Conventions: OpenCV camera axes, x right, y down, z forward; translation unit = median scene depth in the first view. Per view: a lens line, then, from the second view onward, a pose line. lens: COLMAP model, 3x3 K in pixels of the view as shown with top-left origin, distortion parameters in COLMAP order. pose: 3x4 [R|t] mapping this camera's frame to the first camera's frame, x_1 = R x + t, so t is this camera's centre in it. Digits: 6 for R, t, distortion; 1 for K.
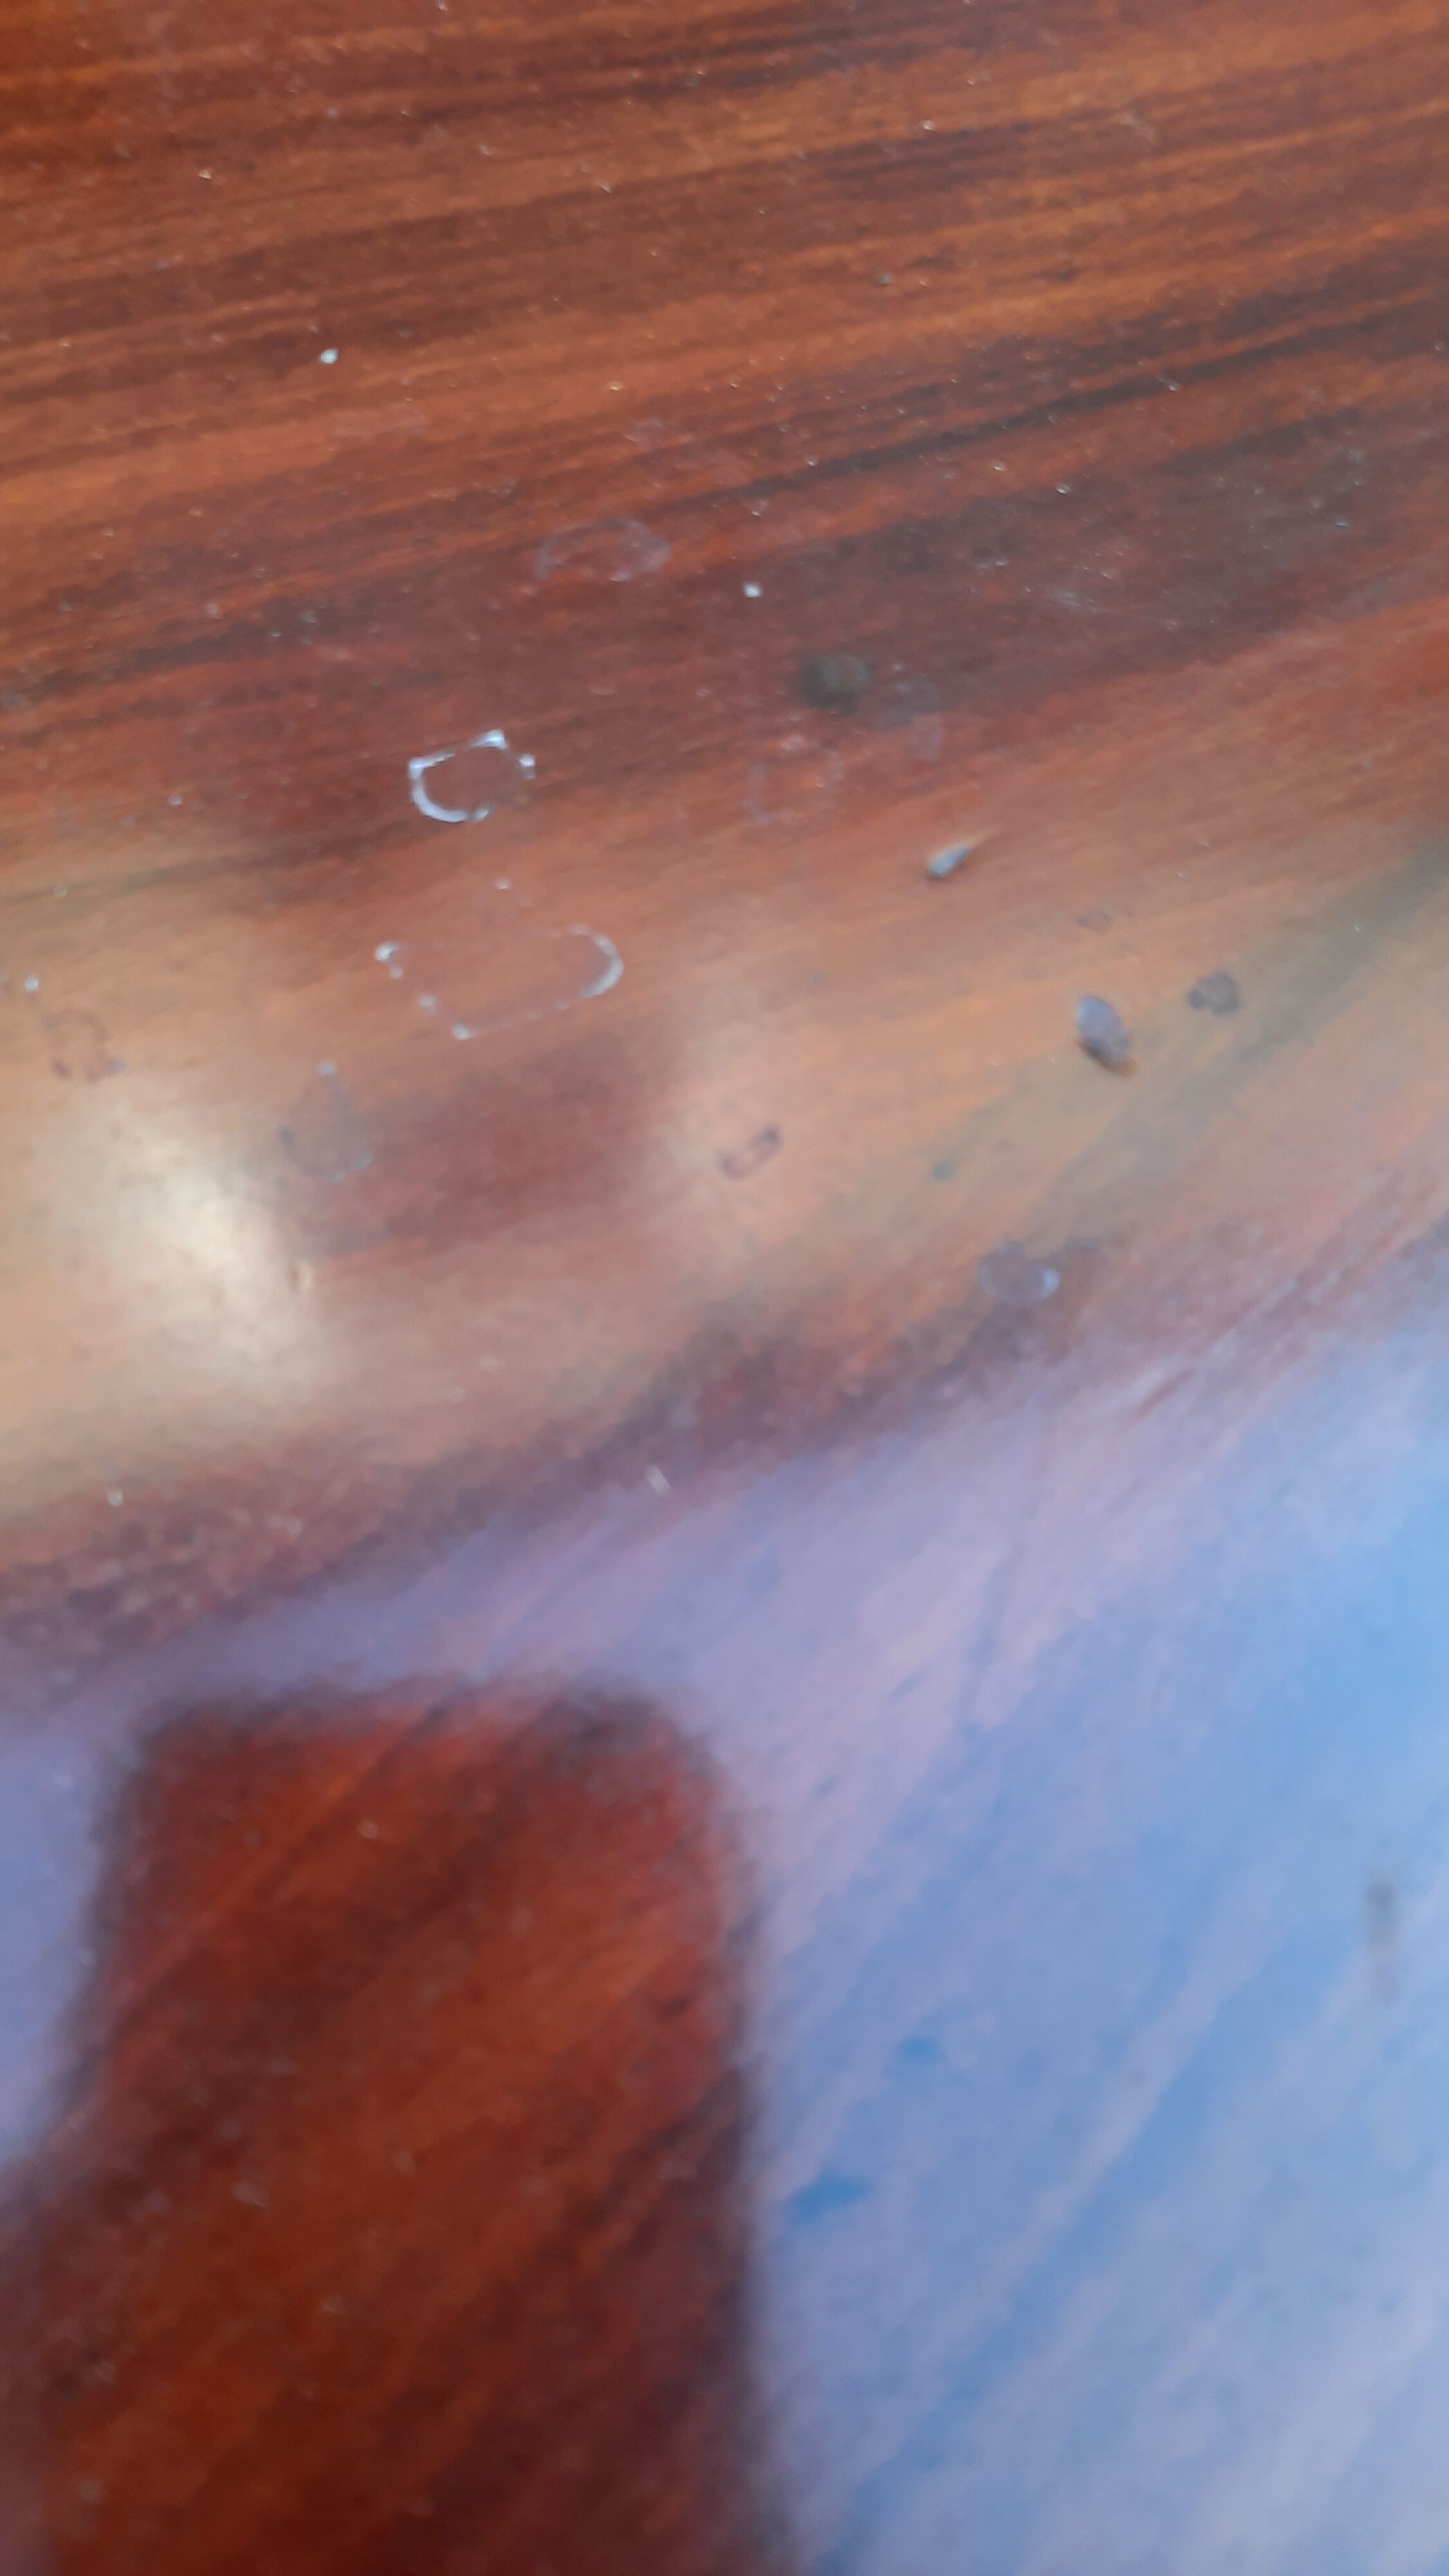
lens RADIAL K [[1884.4, 0, 686.8], [0, 1884.4, 1298.4], [0, 0, 1]] dist [0.040546, -0.056770]
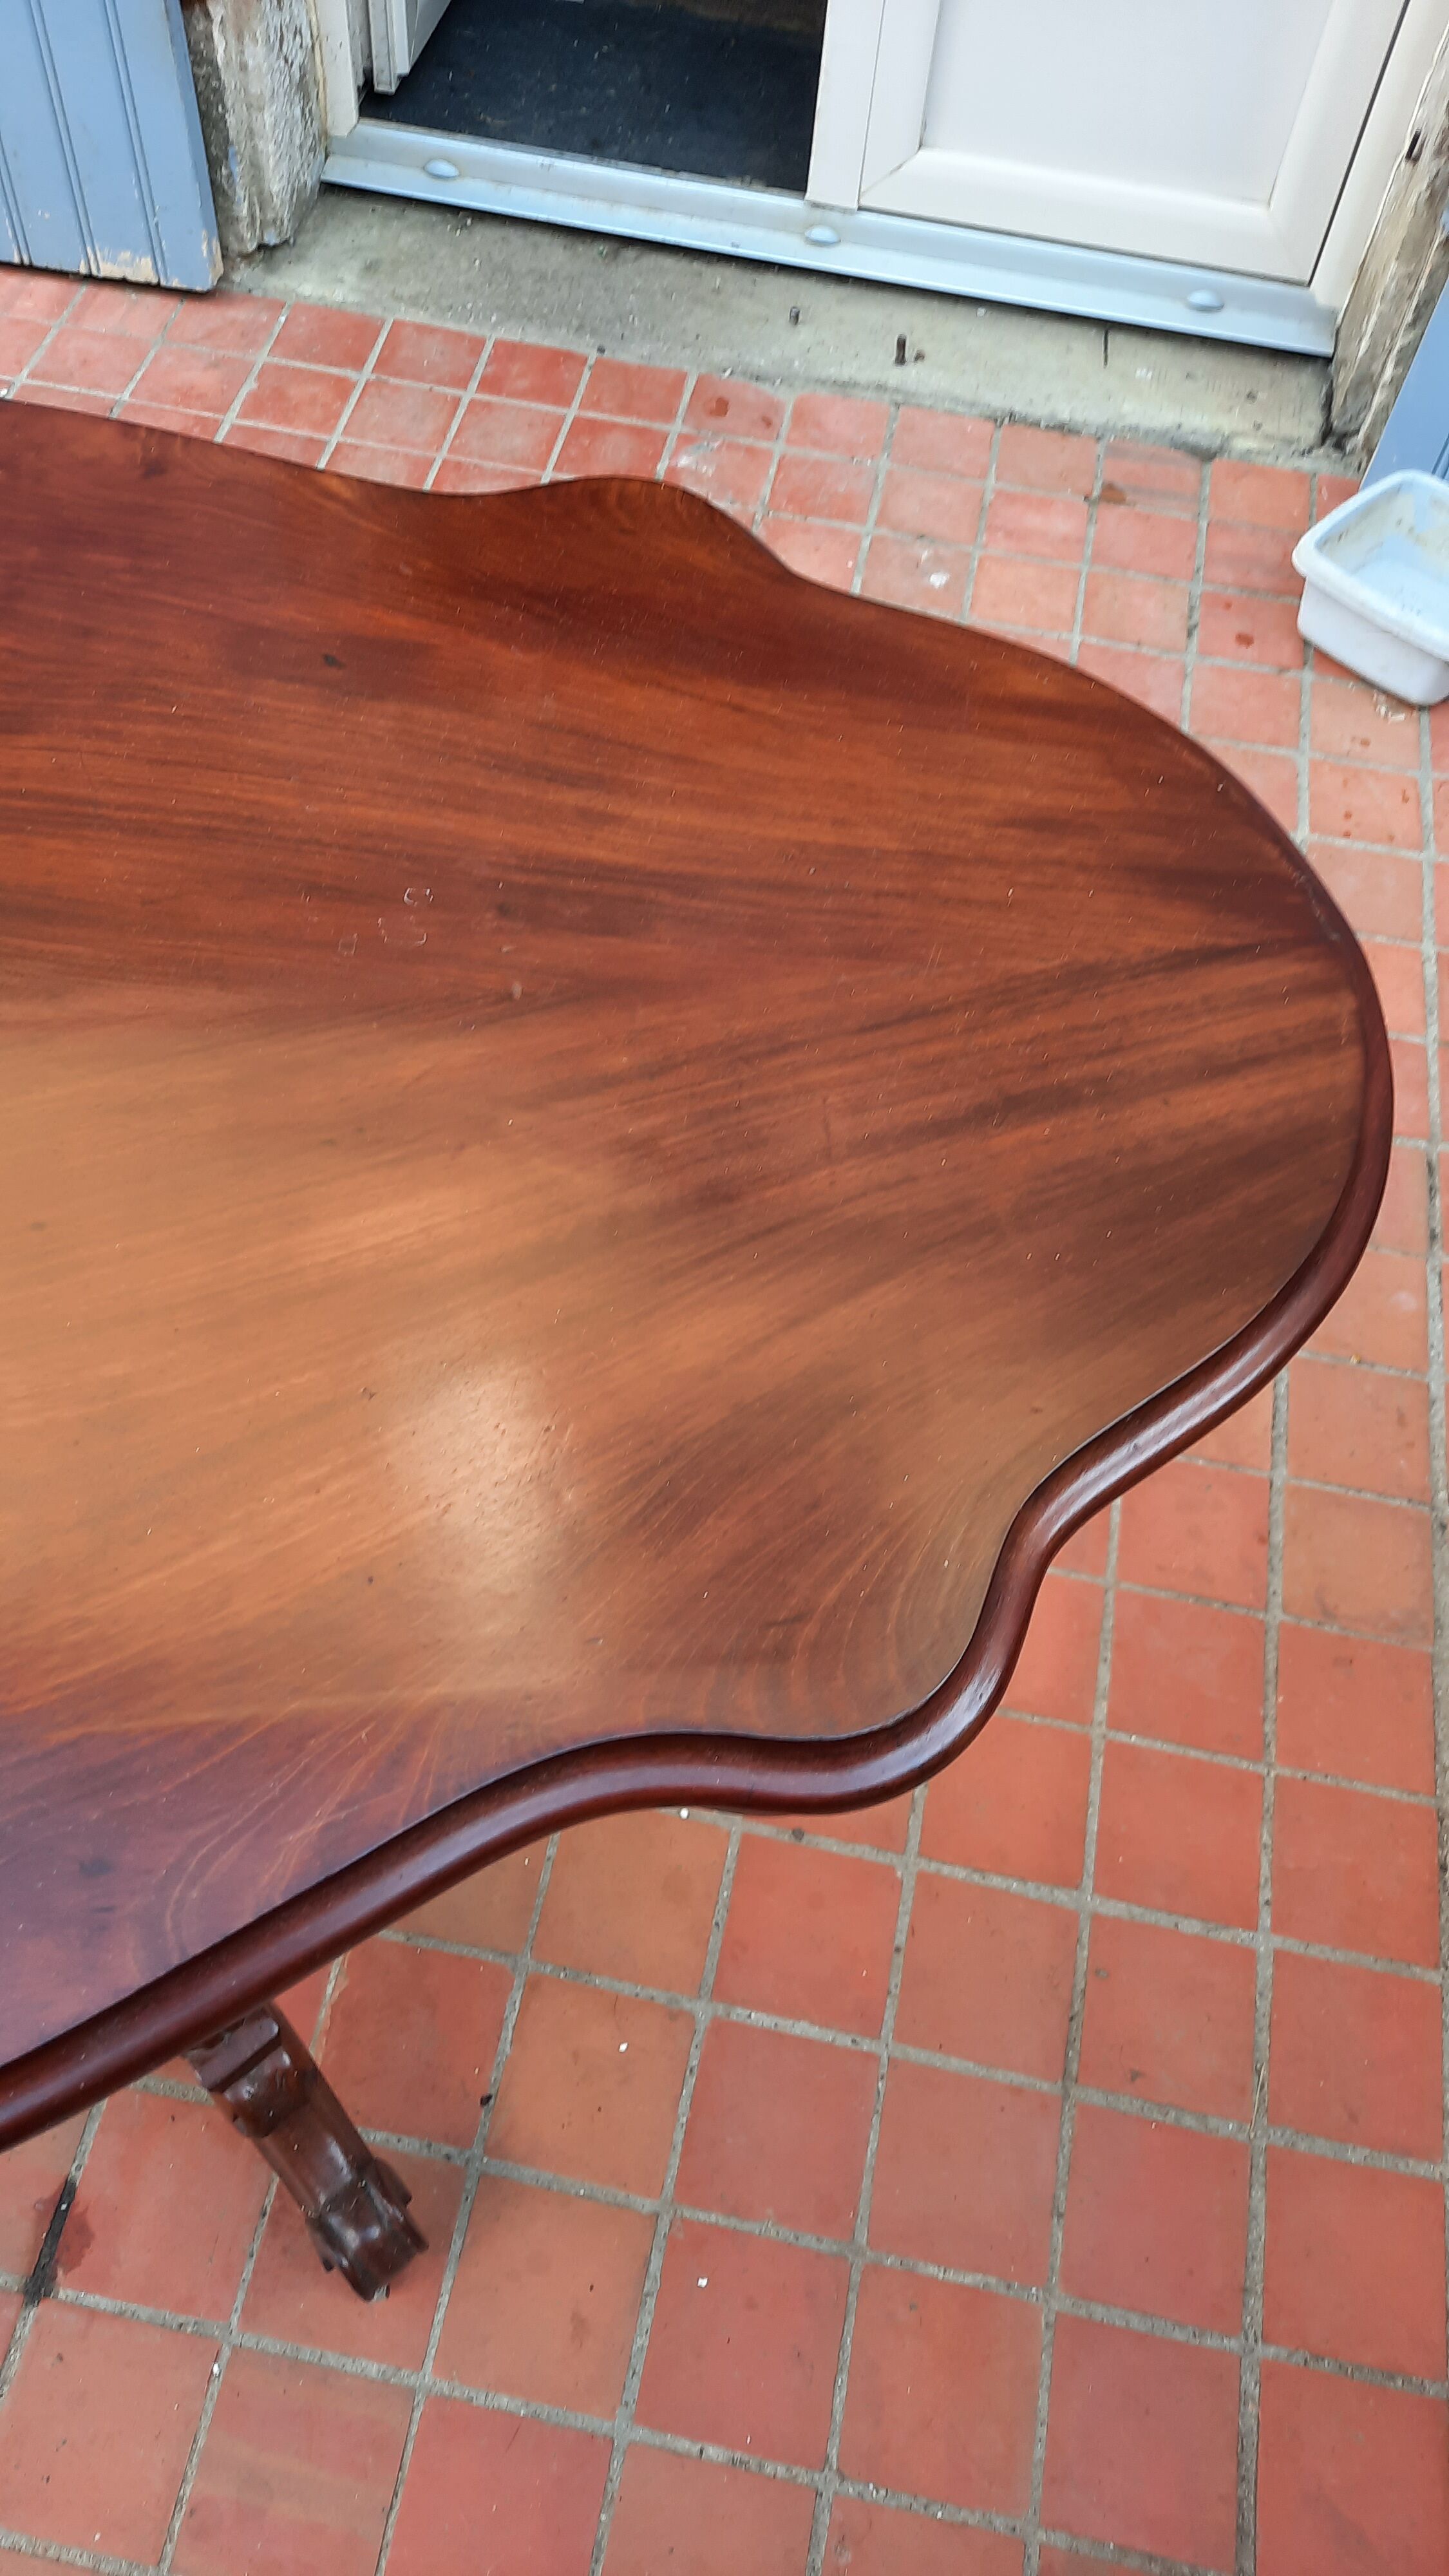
lens RADIAL K [[1880.8, 0, 683.0], [0, 1880.8, 1302.6], [0, 0, 1]] dist [0.043901, -0.054303]
pose [[0.903582, 0.376778, -0.203906, 1.568467], [-0.415156, 0.887572, -0.199651, 1.094603], [0.105757, 0.265054, 0.958416, -2.672501]]
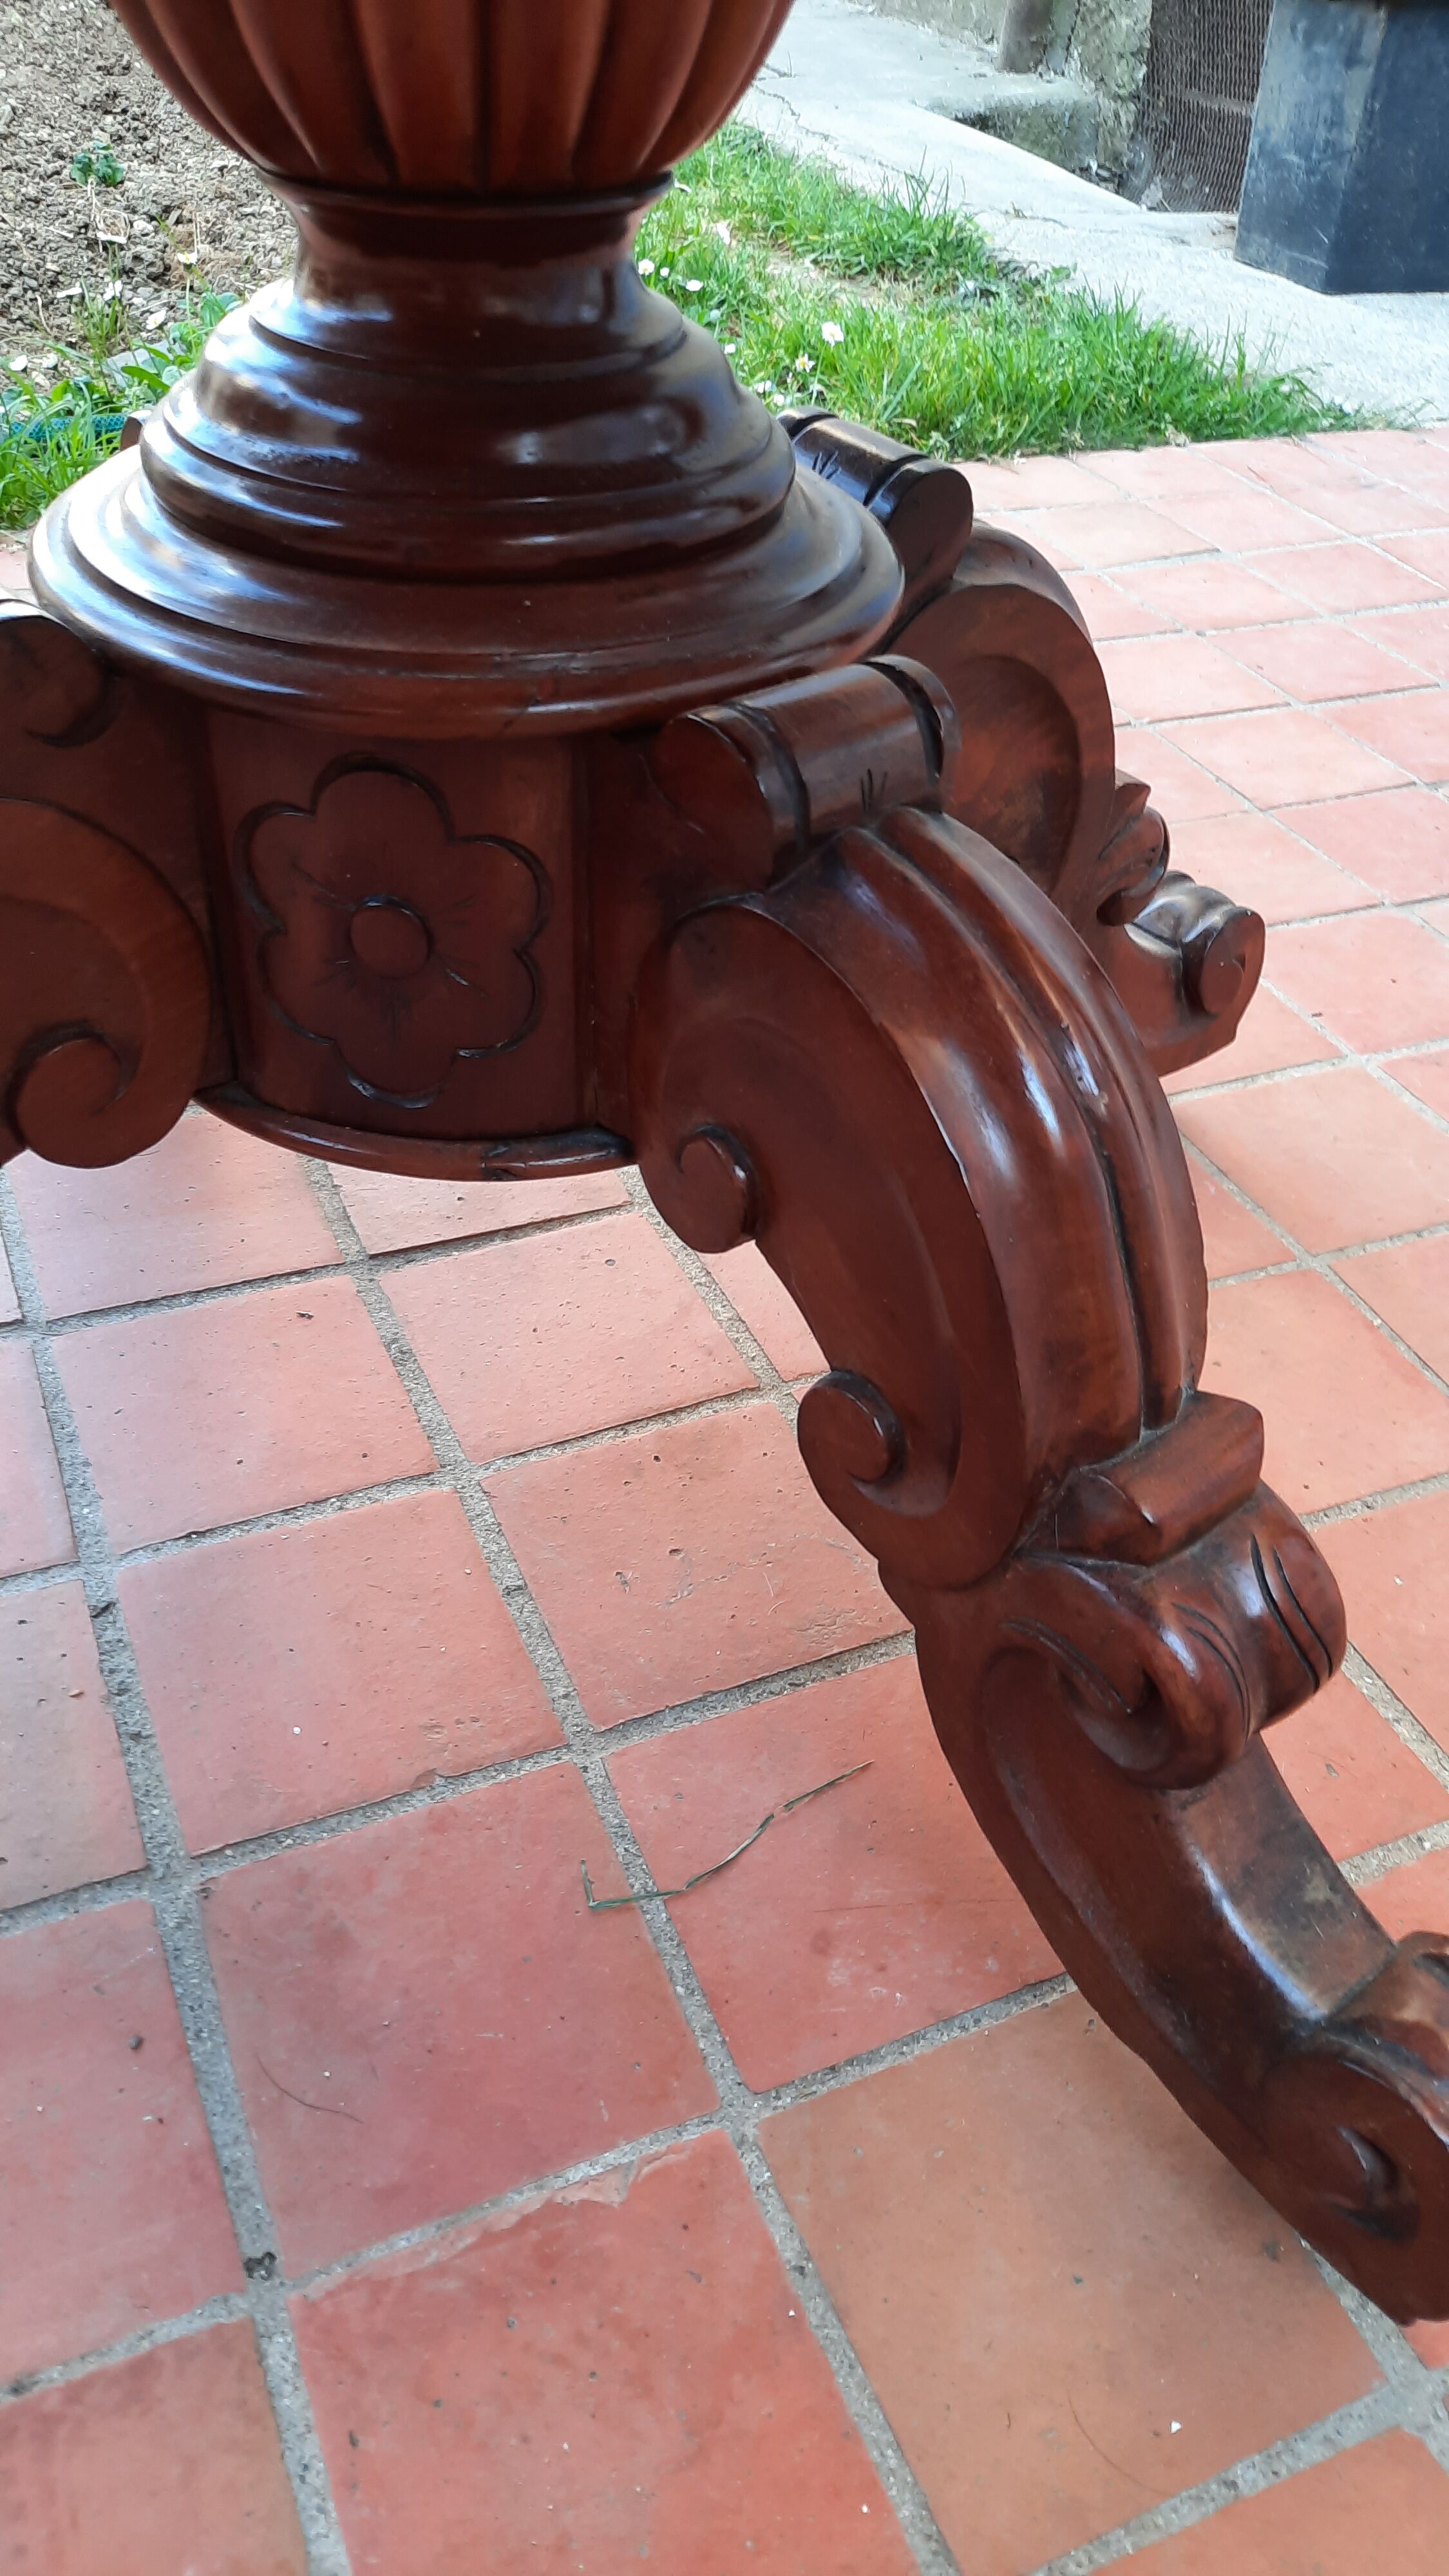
lens RADIAL K [[1880.8, 0, 683.0], [0, 1880.8, 1302.6], [0, 0, 1]] dist [0.043901, -0.054303]
pose [[0.153472, 0.631025, -0.760430, 1.172749], [-0.950957, 0.303467, 0.059900, 1.883540], [0.268564, 0.713943, 0.646652, 2.390205]]
